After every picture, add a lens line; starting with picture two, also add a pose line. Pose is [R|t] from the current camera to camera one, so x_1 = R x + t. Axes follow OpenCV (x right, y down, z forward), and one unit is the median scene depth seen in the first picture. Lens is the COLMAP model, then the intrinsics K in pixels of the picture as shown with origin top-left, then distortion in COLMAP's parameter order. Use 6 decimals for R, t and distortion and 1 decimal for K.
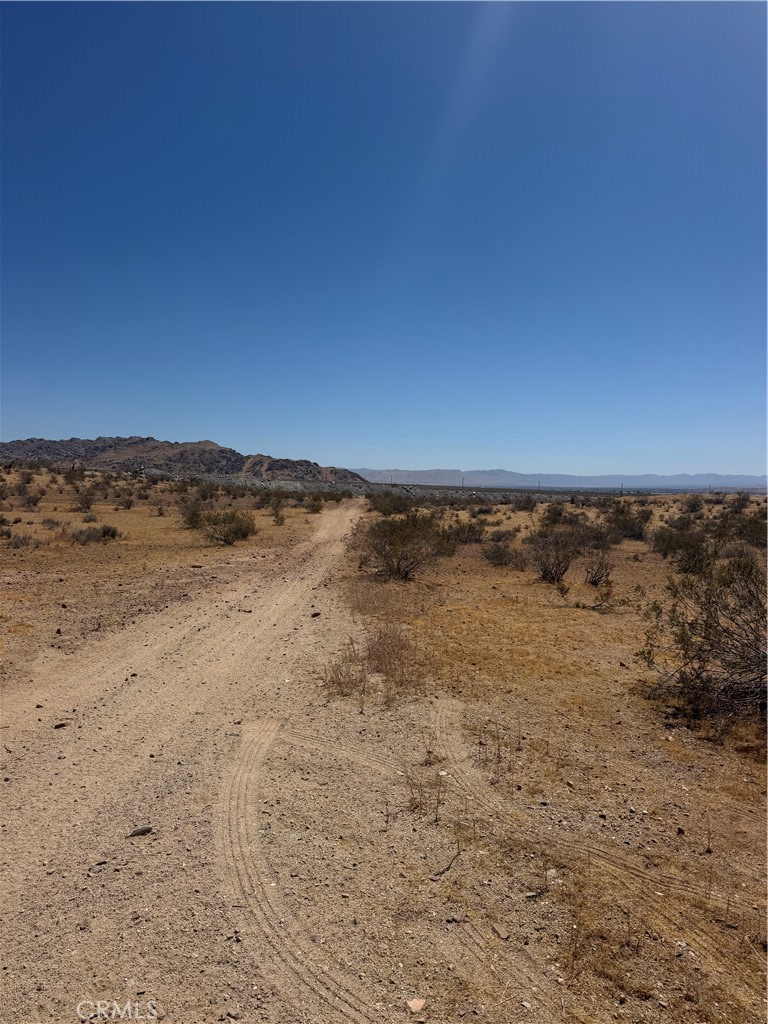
lens RADIAL K [[718.2, 0, 389.7], [0, 718.2, 513.4], [0, 0, 1]] dist [0.059117, -0.070985]
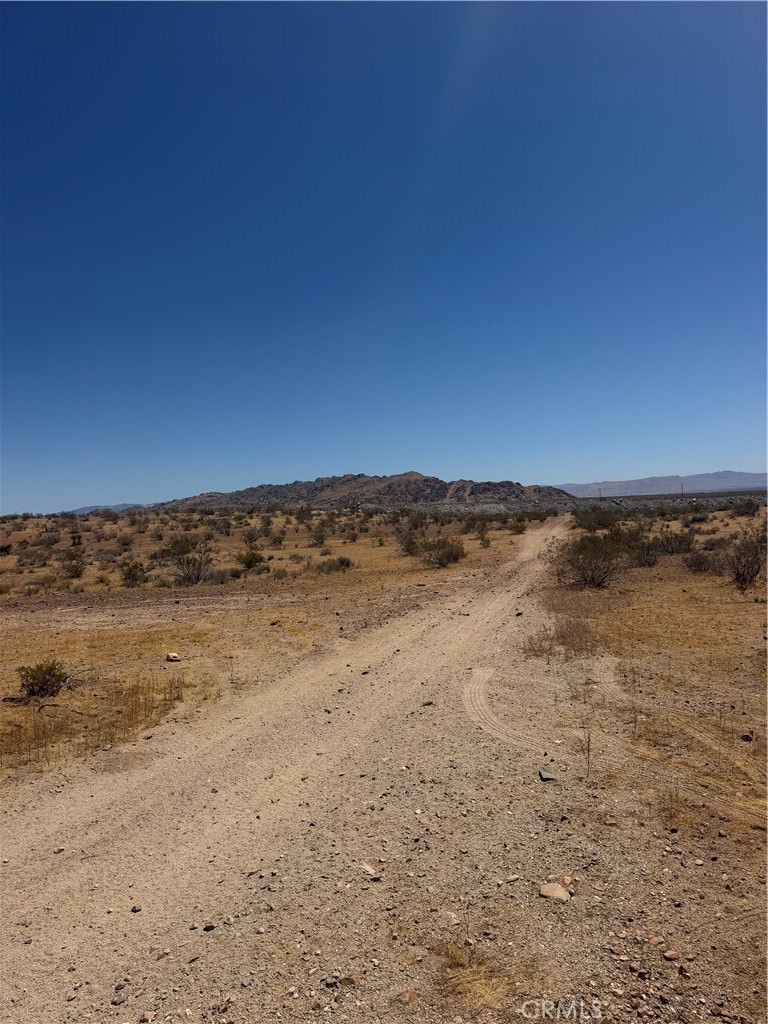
lens RADIAL K [[718.2, 0, 387.9], [0, 718.2, 511.8], [0, 0, 1]] dist [0.059117, -0.070985]
pose [[0.956777, -0.078518, -0.280022, 0.033422], [0.069068, 0.996664, -0.043474, -0.001054], [0.282501, 0.022255, 0.959009, -0.213965]]
